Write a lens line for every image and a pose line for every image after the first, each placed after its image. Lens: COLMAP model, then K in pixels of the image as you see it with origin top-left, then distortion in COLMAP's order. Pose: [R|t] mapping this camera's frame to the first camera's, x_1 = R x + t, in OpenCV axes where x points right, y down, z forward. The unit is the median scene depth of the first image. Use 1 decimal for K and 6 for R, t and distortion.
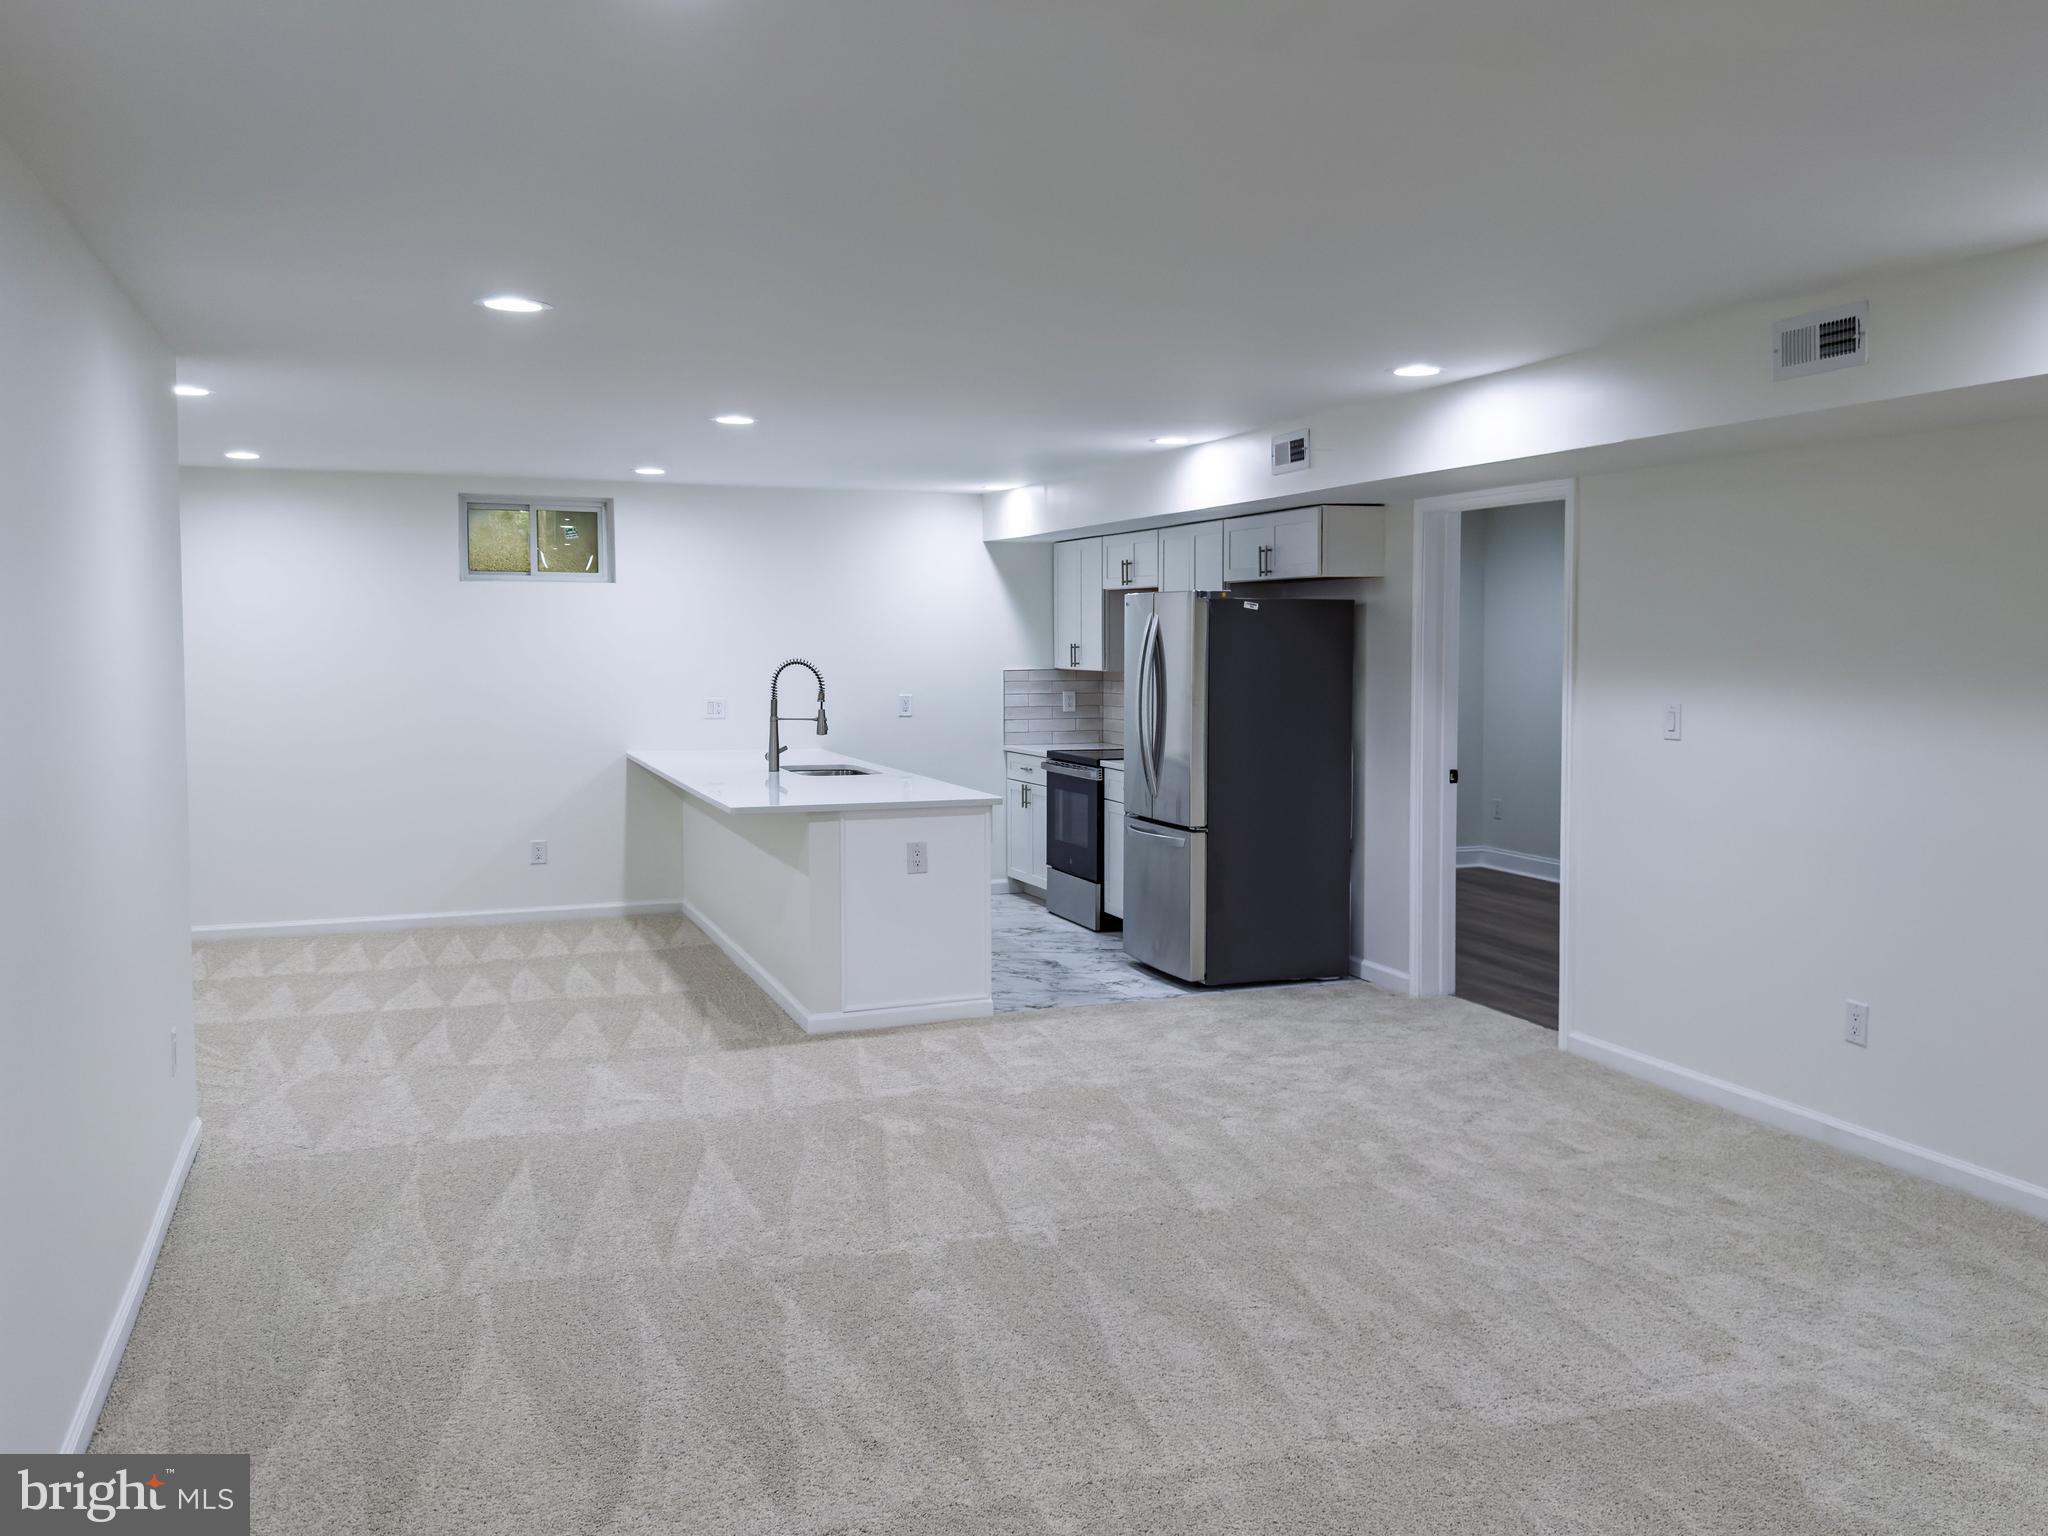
lens RADIAL K [[1425.0, 0, 1024.0], [0, 1425.0, 768.0], [0, 0, 1]] dist [0.239844, -0.433363]
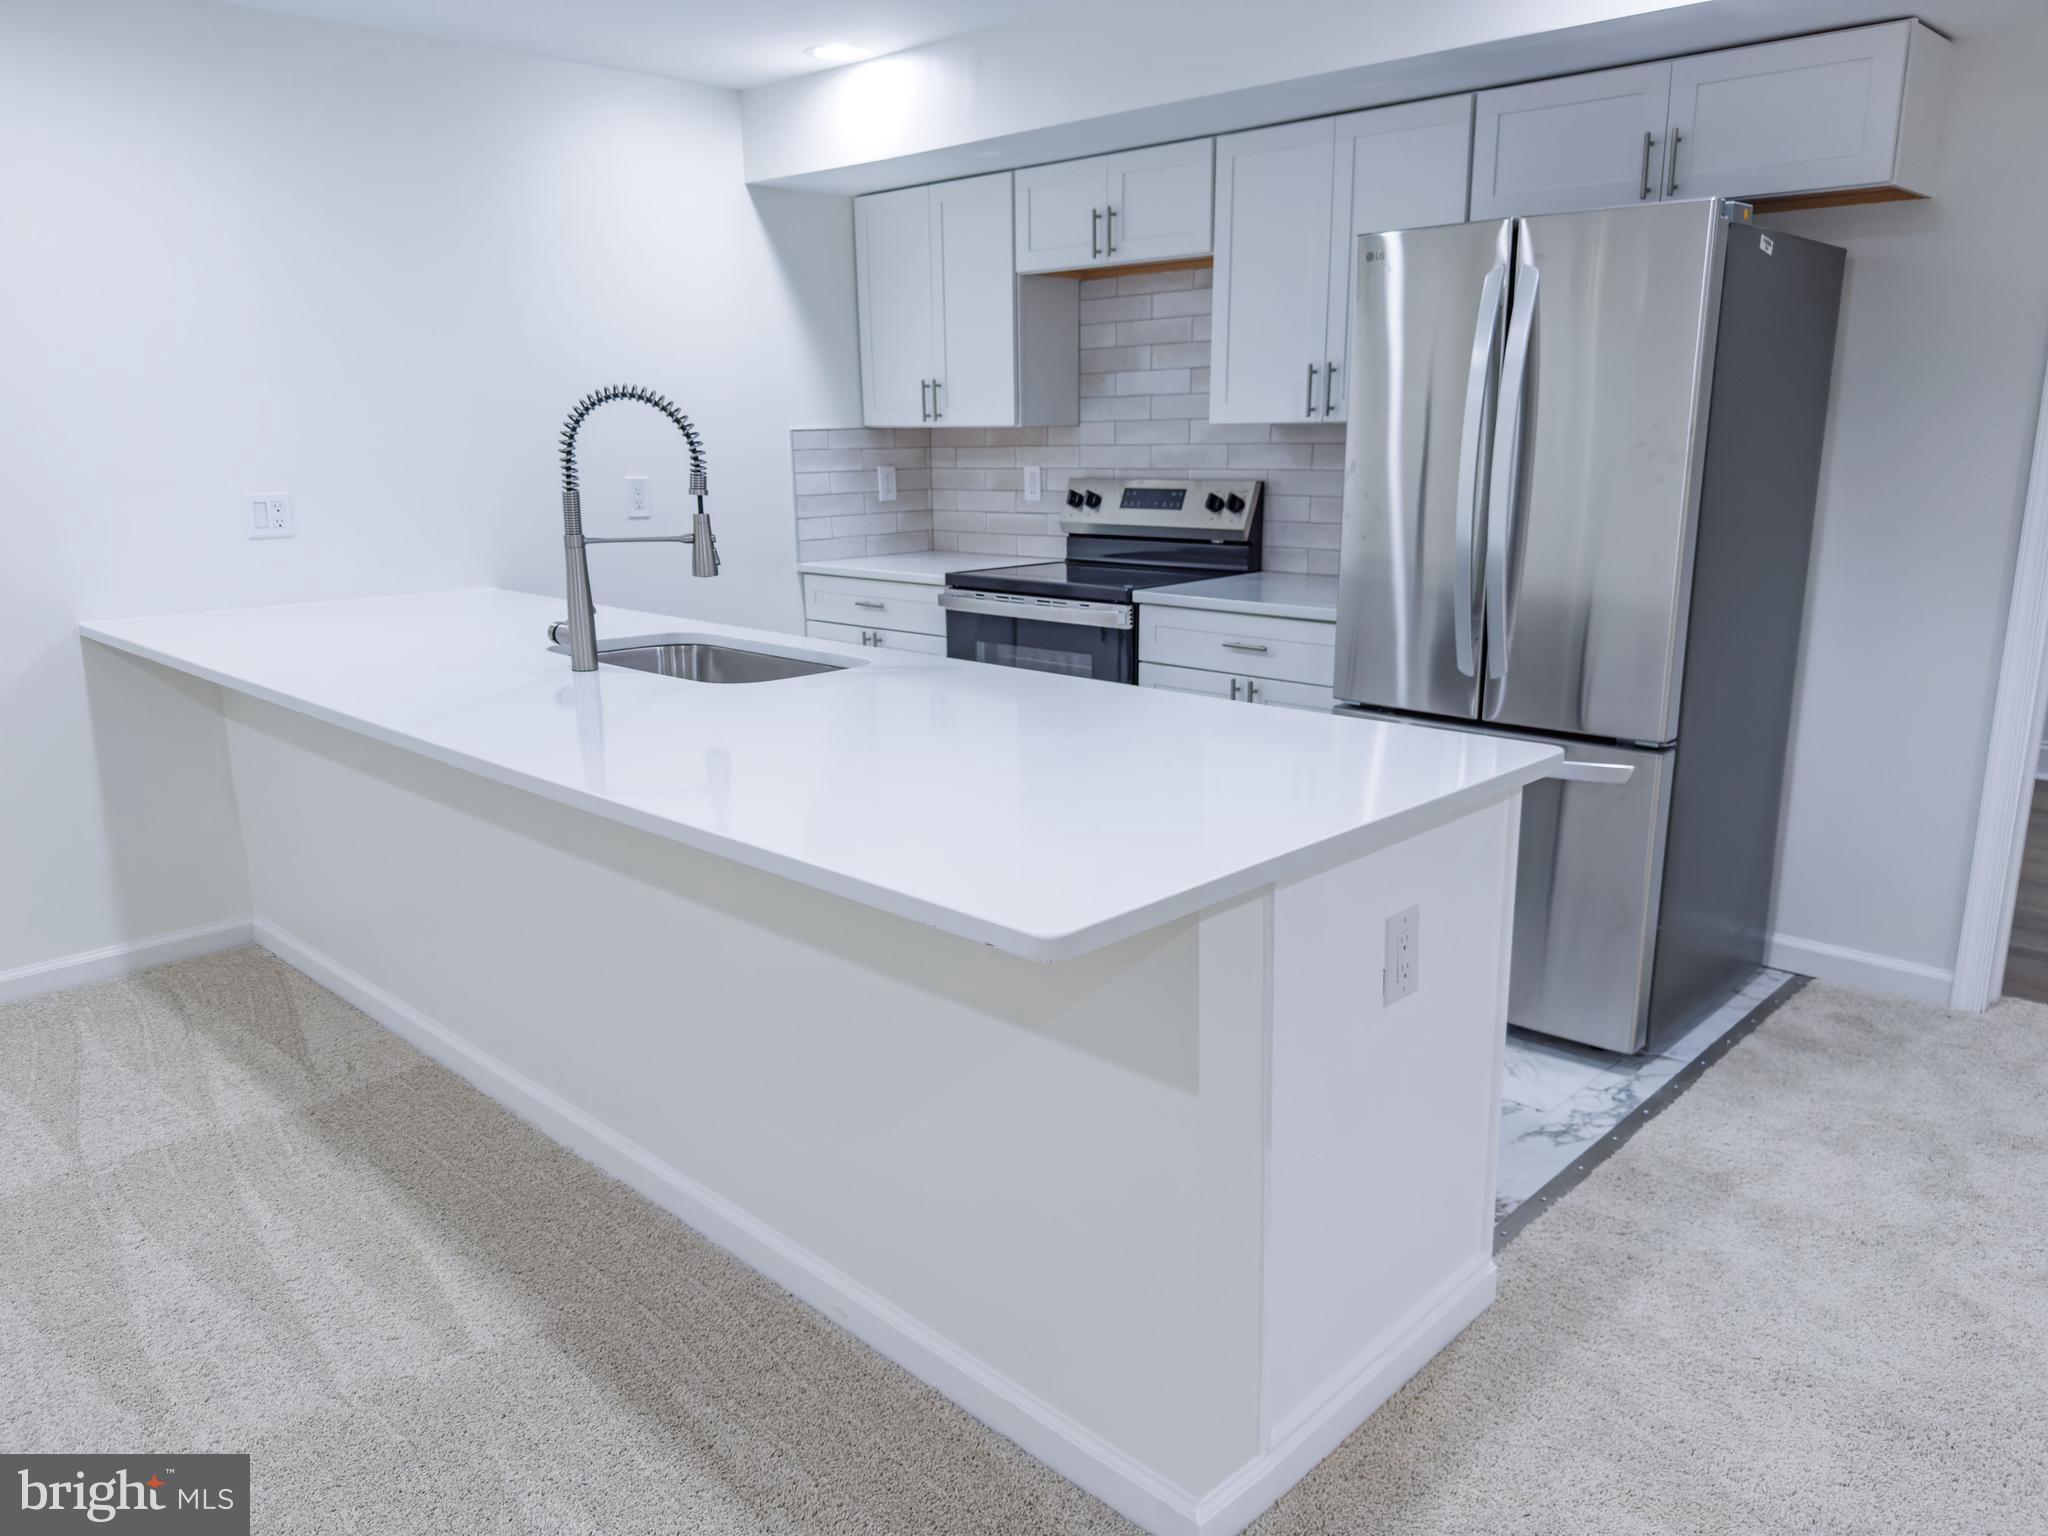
lens RADIAL K [[1425.0, 0, 1024.0], [0, 1425.0, 768.0], [0, 0, 1]] dist [0.239844, -0.433363]
pose [[0.920436, -0.102766, 0.377144, -0.178223], [0.045317, 0.986371, 0.158174, -0.024558], [-0.388258, -0.128498, 0.912548, 0.459357]]
